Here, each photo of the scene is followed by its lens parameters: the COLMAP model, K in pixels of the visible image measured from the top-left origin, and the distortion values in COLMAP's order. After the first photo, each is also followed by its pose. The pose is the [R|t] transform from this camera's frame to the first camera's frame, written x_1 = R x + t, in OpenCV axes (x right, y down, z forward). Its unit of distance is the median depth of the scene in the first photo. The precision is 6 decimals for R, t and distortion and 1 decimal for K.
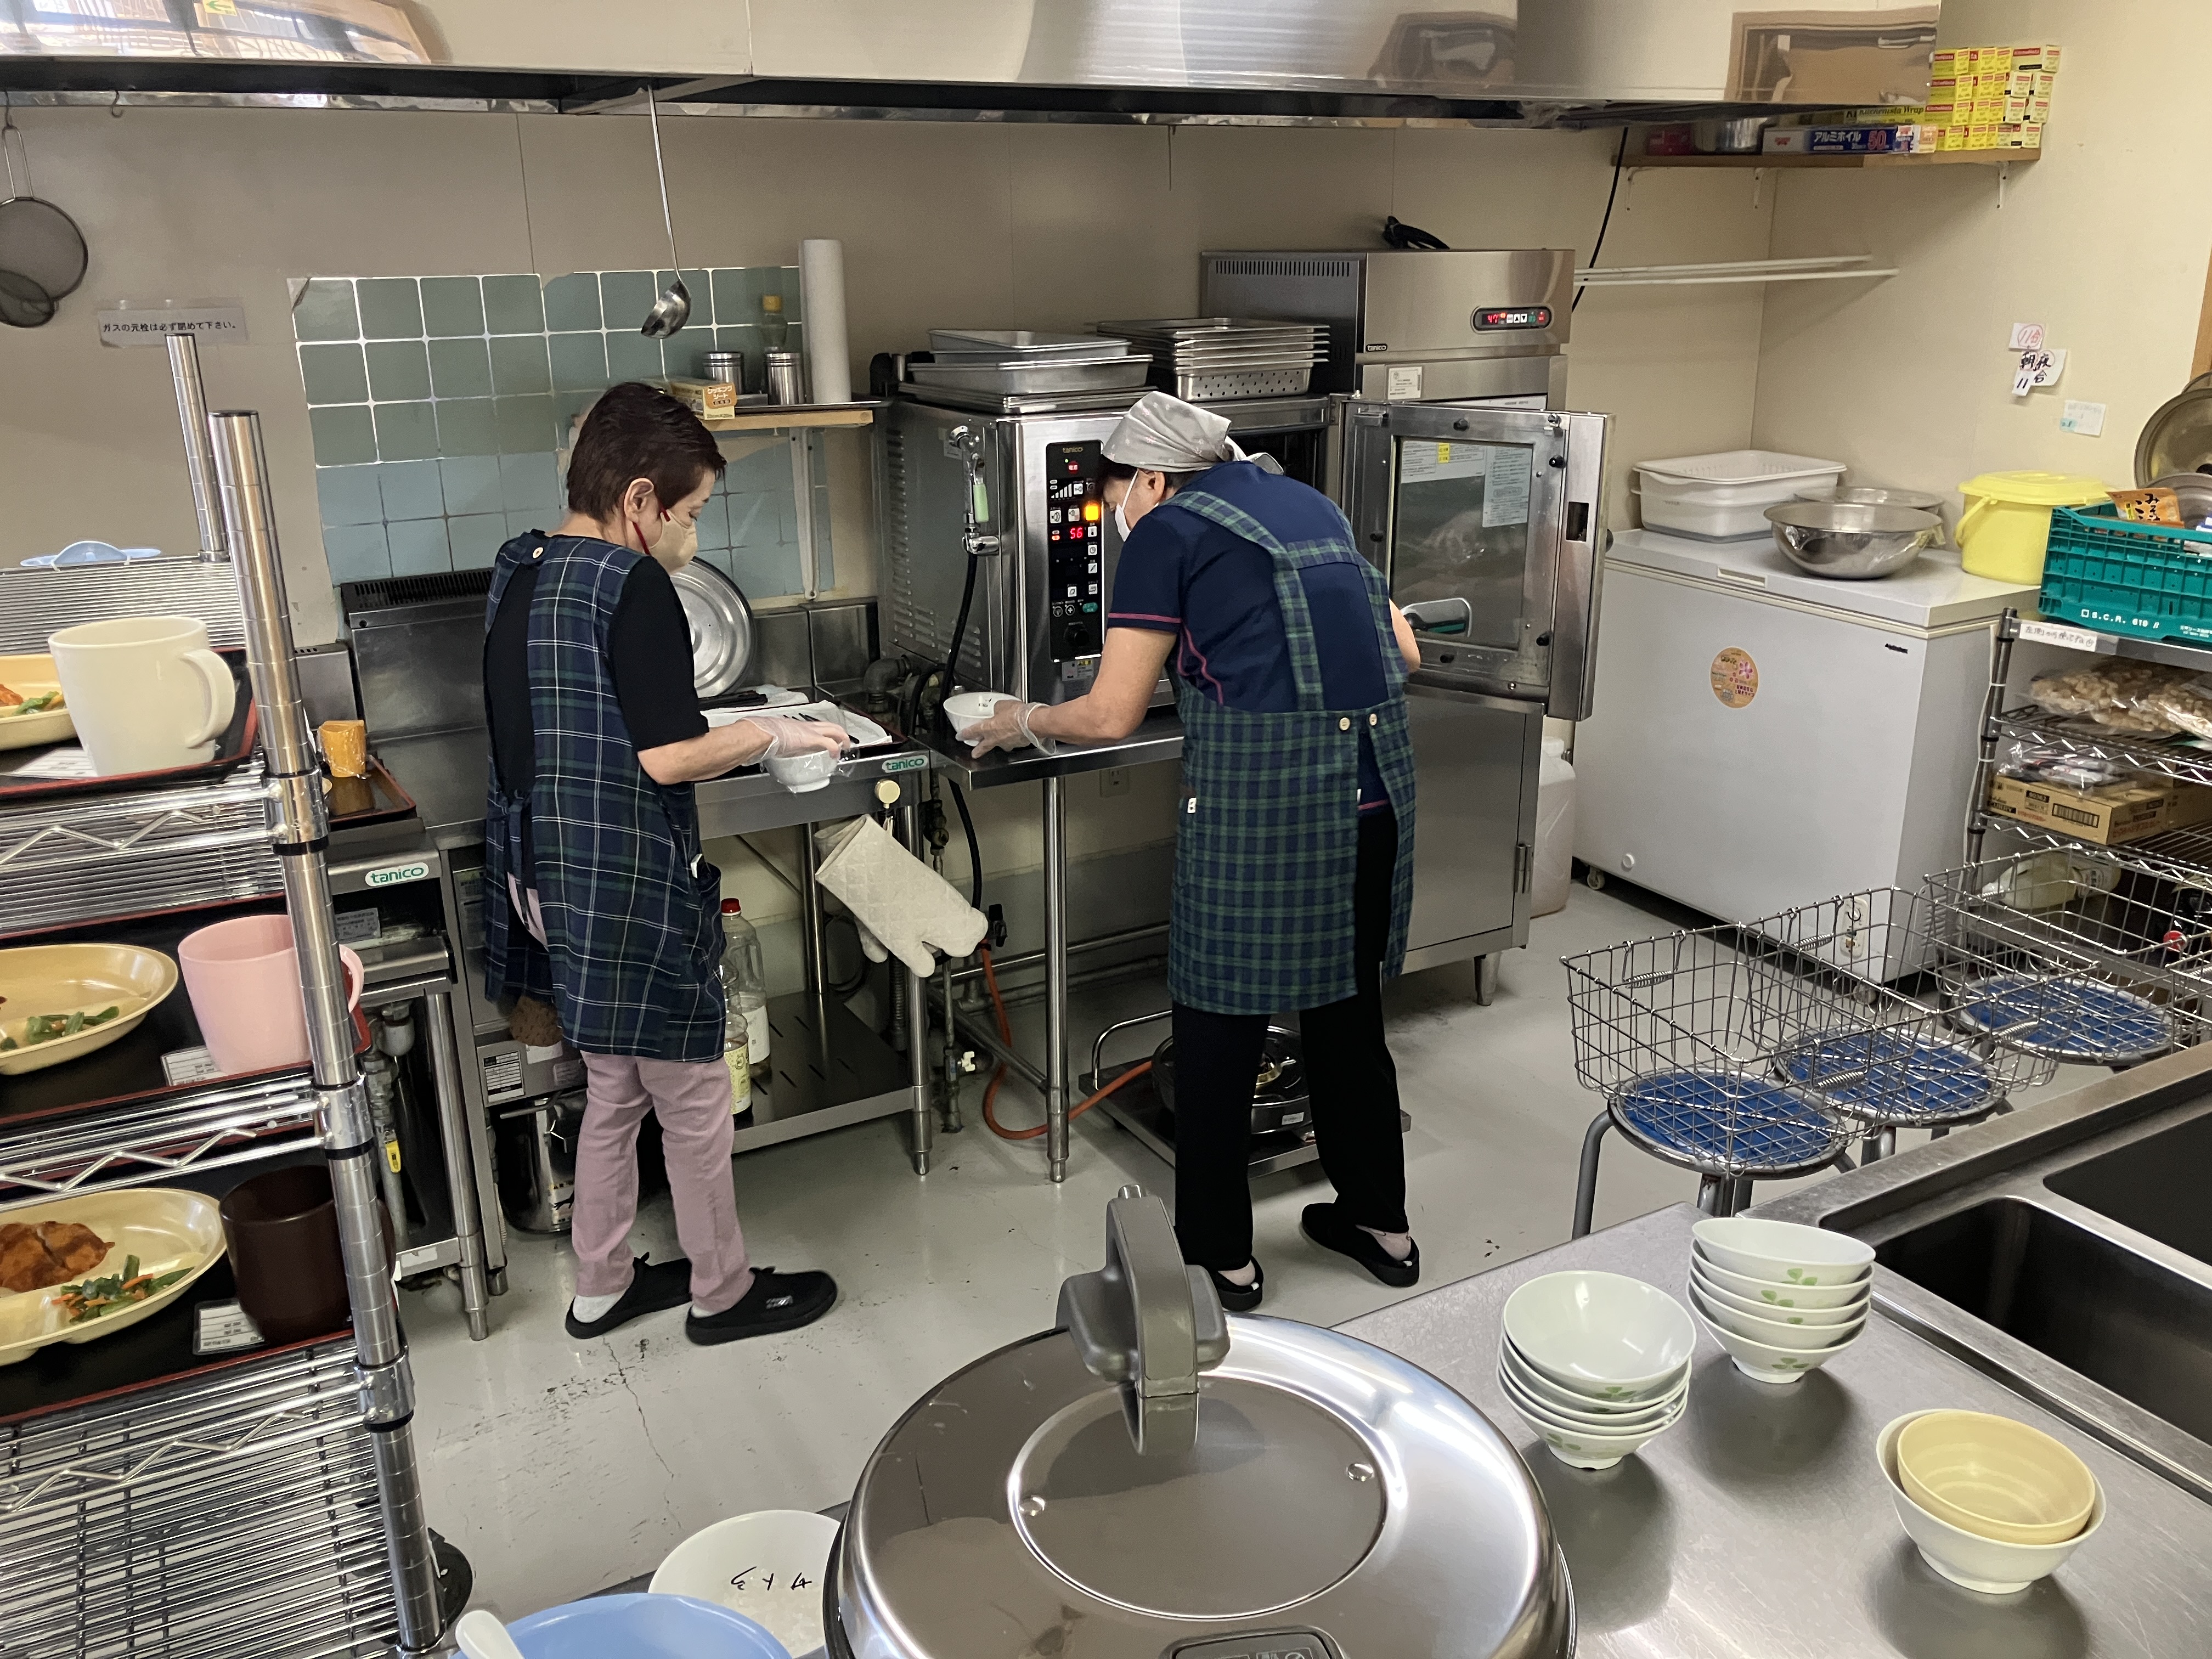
lens RADIAL K [[1831.8, 0, 1101.3], [0, 1831.8, 867.6], [0, 0, 1]] dist [0.041224, -0.112147]
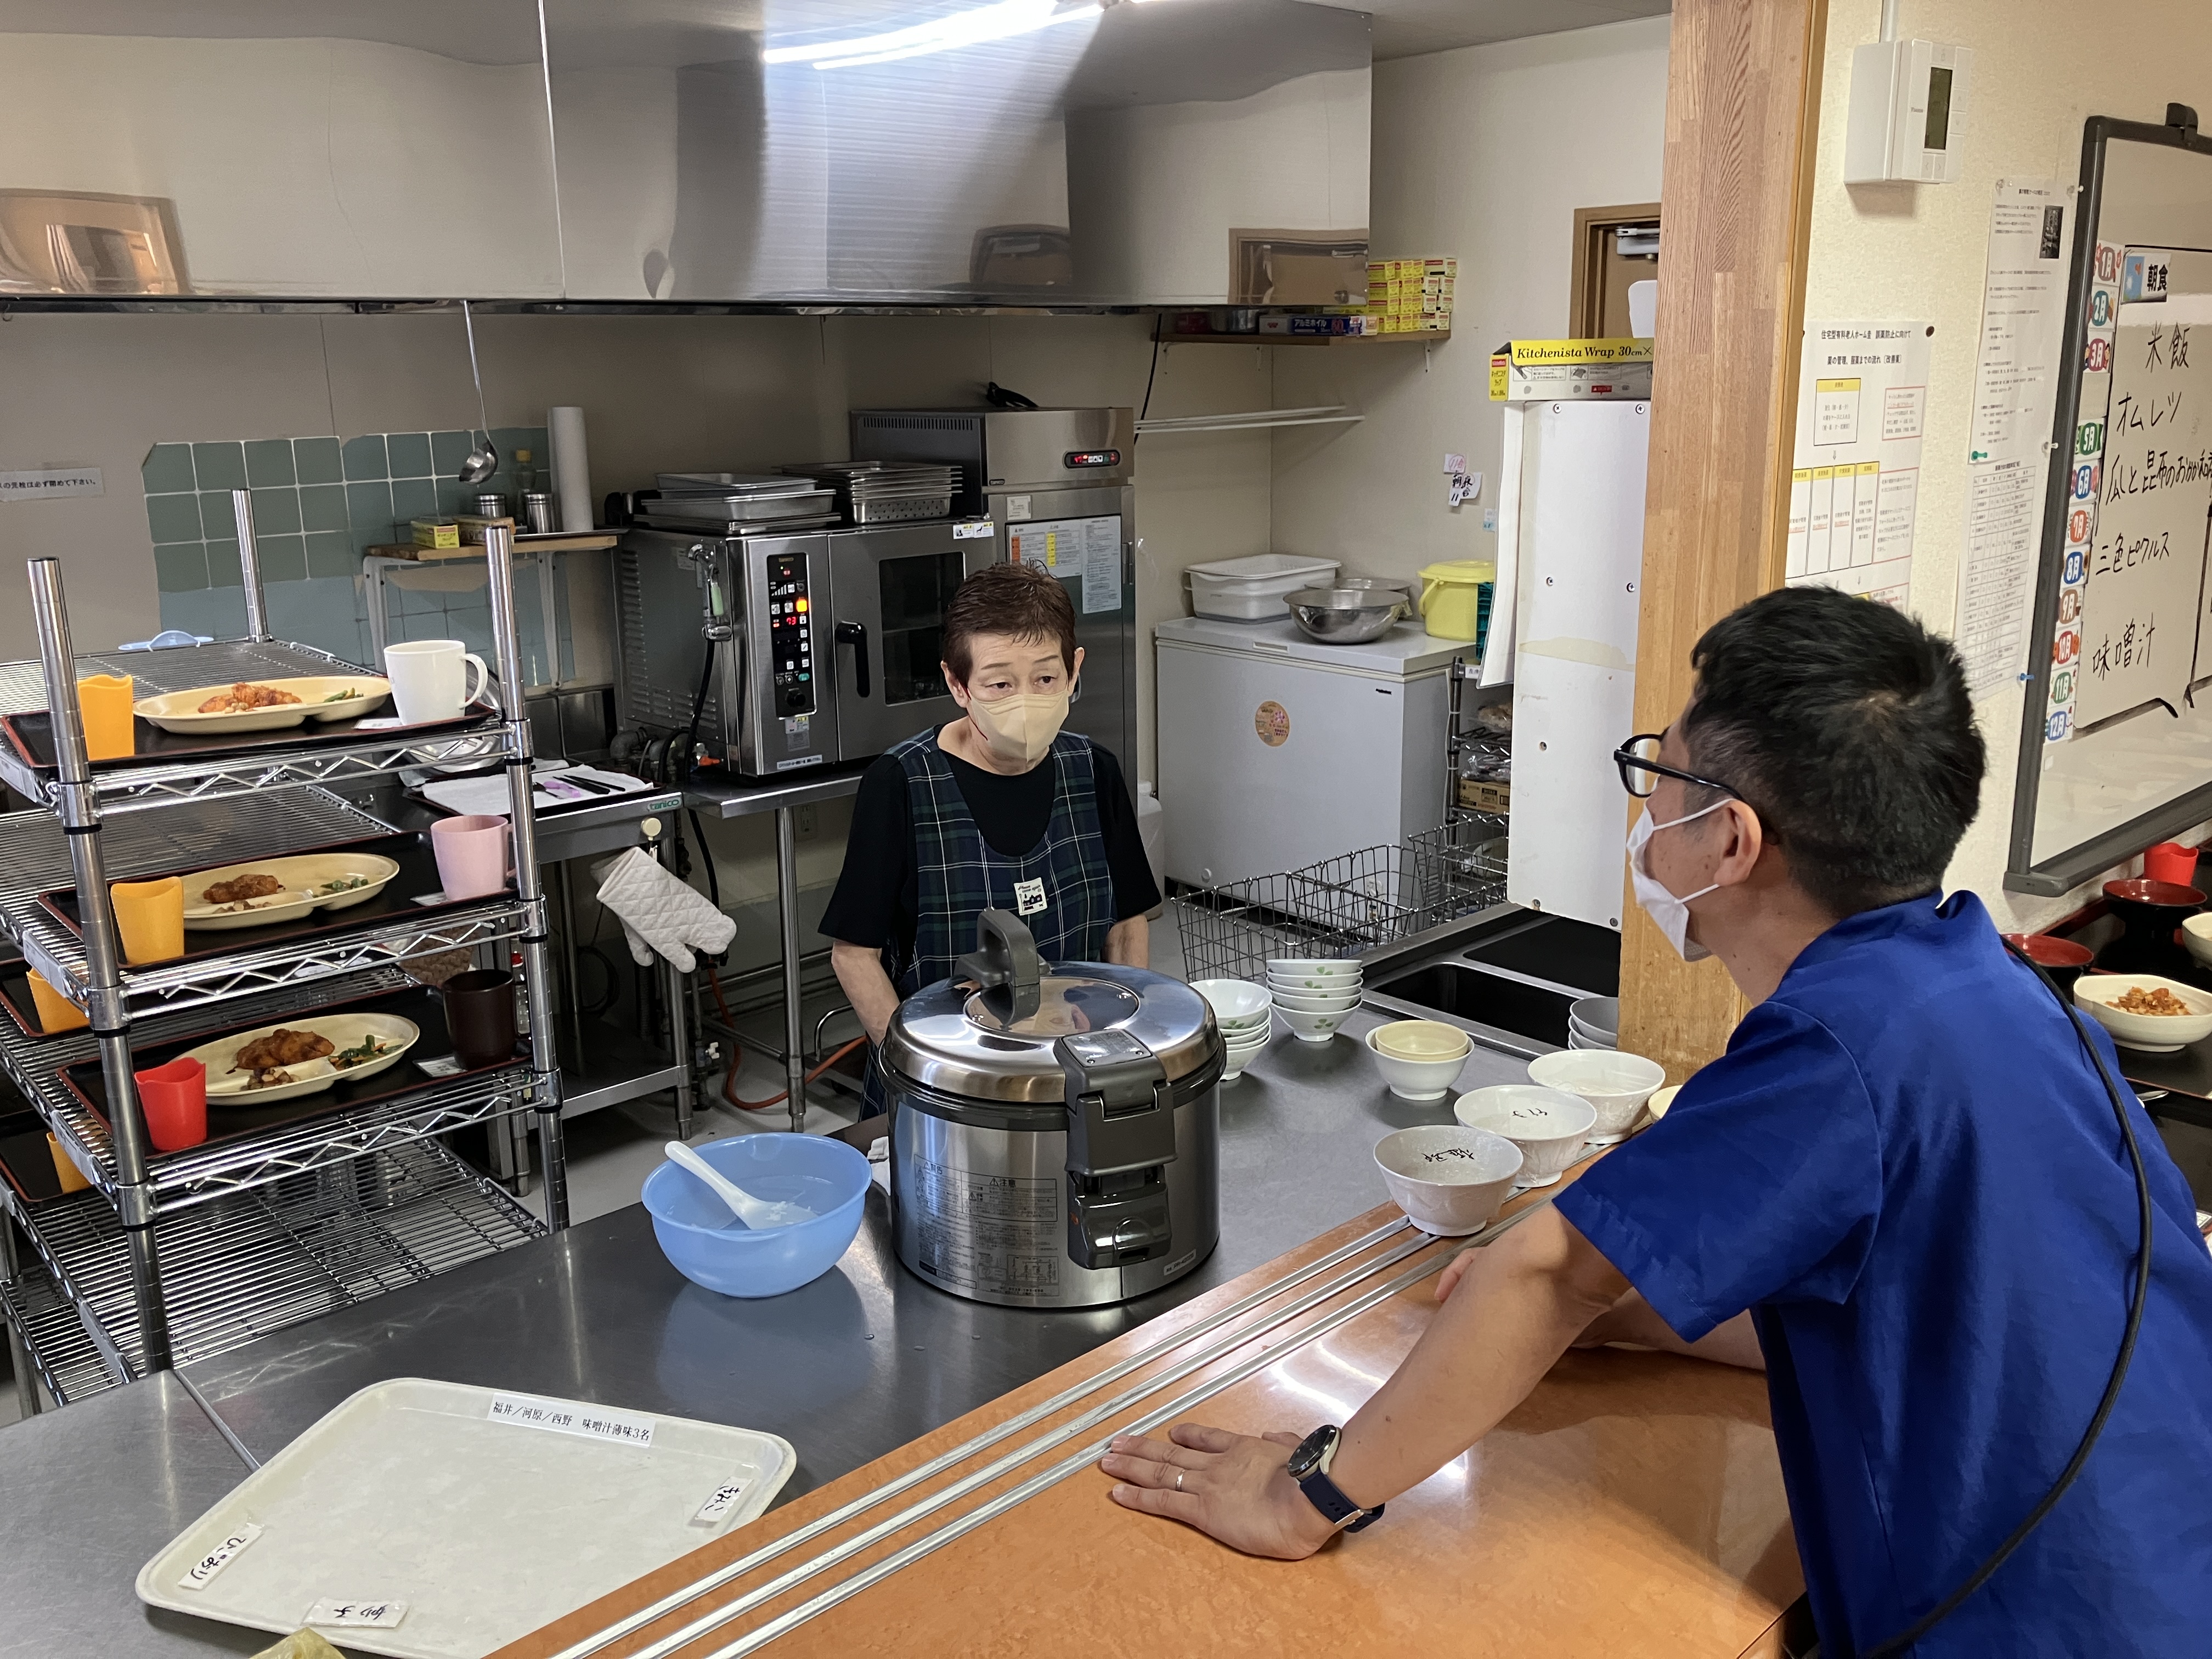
lens RADIAL K [[1811.5, 0, 1106.0], [0, 1811.5, 829.5], [0, 0, 1]] dist [0.043201, -0.209816]
pose [[0.971264, -0.062472, 0.229657, -0.091313], [0.081906, 0.993732, -0.076077, 0.076180], [-0.223465, 0.092701, 0.970294, -0.276132]]
